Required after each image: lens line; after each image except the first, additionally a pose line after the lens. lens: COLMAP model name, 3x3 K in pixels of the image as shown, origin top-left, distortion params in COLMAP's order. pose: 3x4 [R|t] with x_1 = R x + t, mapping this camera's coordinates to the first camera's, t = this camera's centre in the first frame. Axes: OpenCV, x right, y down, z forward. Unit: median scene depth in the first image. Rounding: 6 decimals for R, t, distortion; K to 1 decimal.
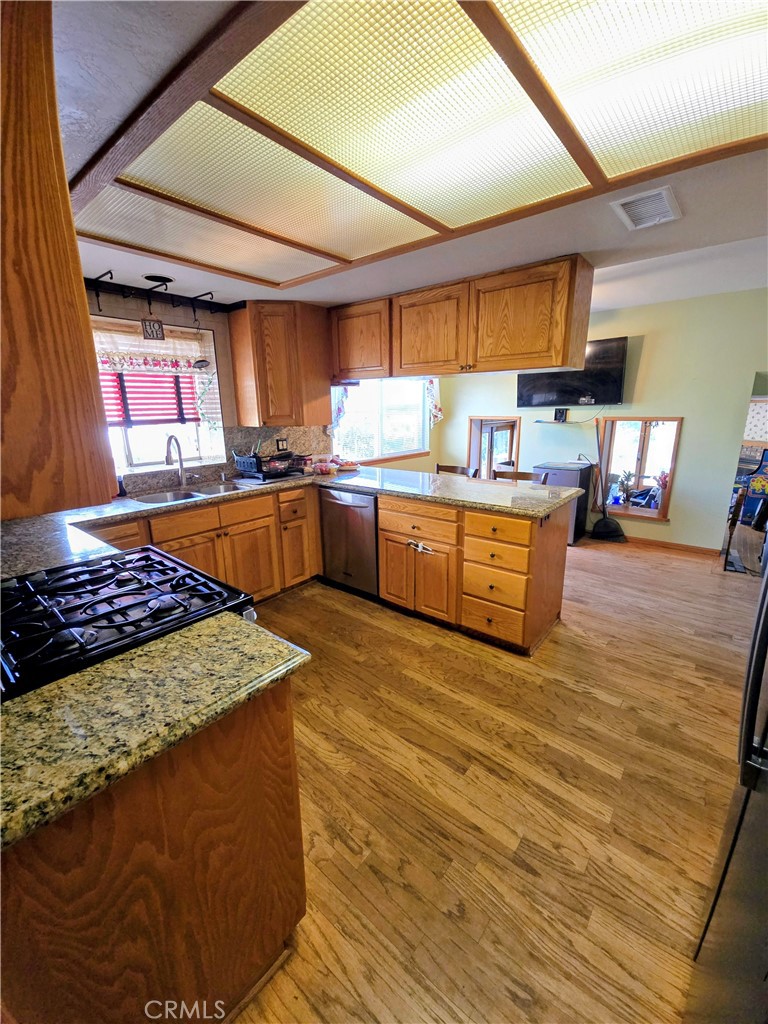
lens RADIAL K [[419.5, 0, 384.1], [0, 419.5, 509.7], [0, 0, 1]] dist [0.000146, 0.000040]
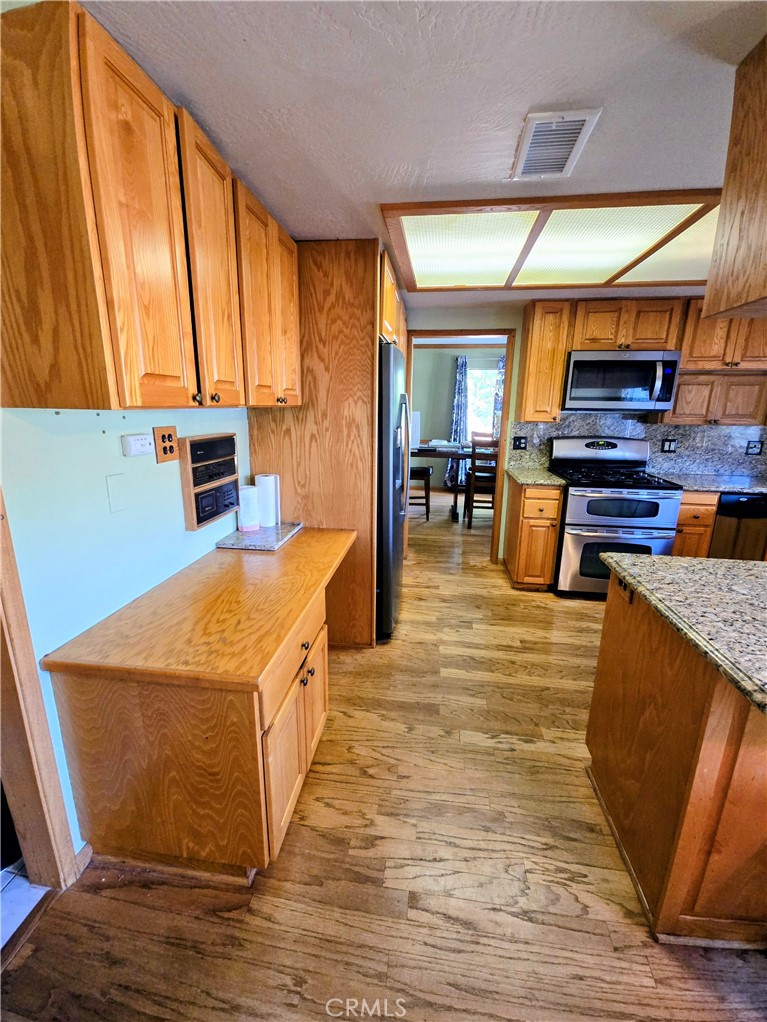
lens RADIAL K [[418.7, 0, 384.6], [0, 418.7, 508.8], [0, 0, 1]] dist [0.000146, 0.000040]
pose [[-0.849923, 0.128052, -0.511110, 1.188471], [-0.124634, 0.893635, 0.431142, -0.367316], [0.511955, 0.430139, -0.743561, 1.486528]]
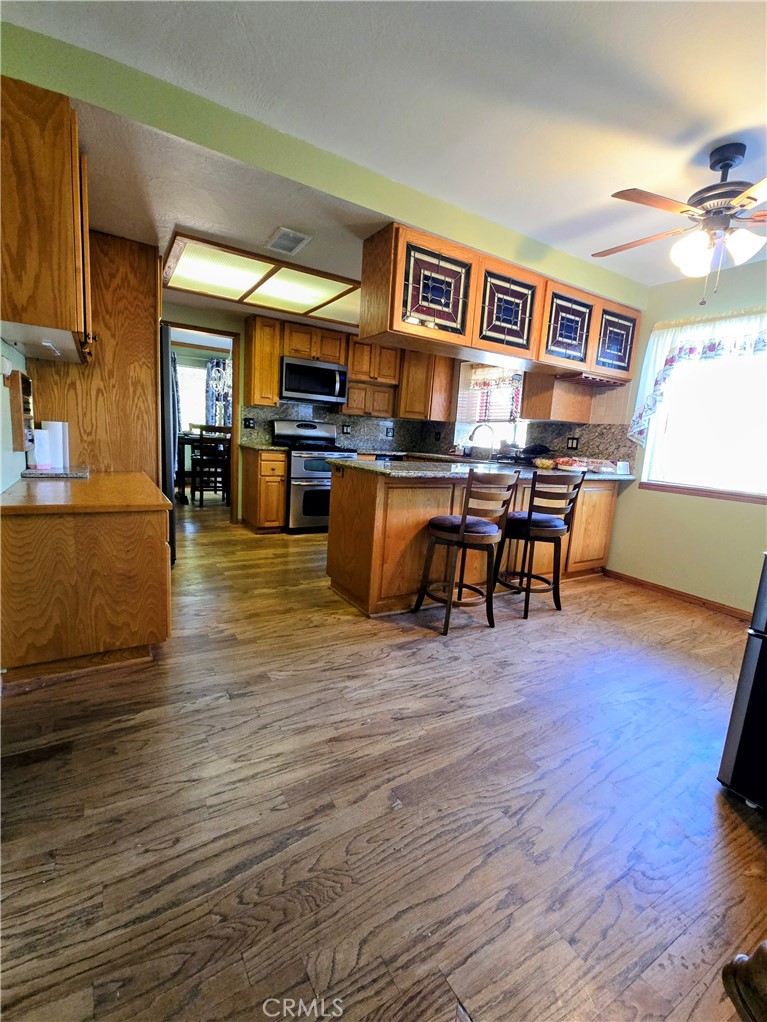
lens RADIAL K [[449.1, 0, 380.2], [0, 449.1, 509.6], [0, 0, 1]] dist [-0.001177, -0.000399]
pose [[-0.332725, 0.144185, -0.931936, 1.881888], [-0.280131, 0.928521, 0.243671, -0.272384], [0.900456, 0.342140, -0.268552, 1.801371]]
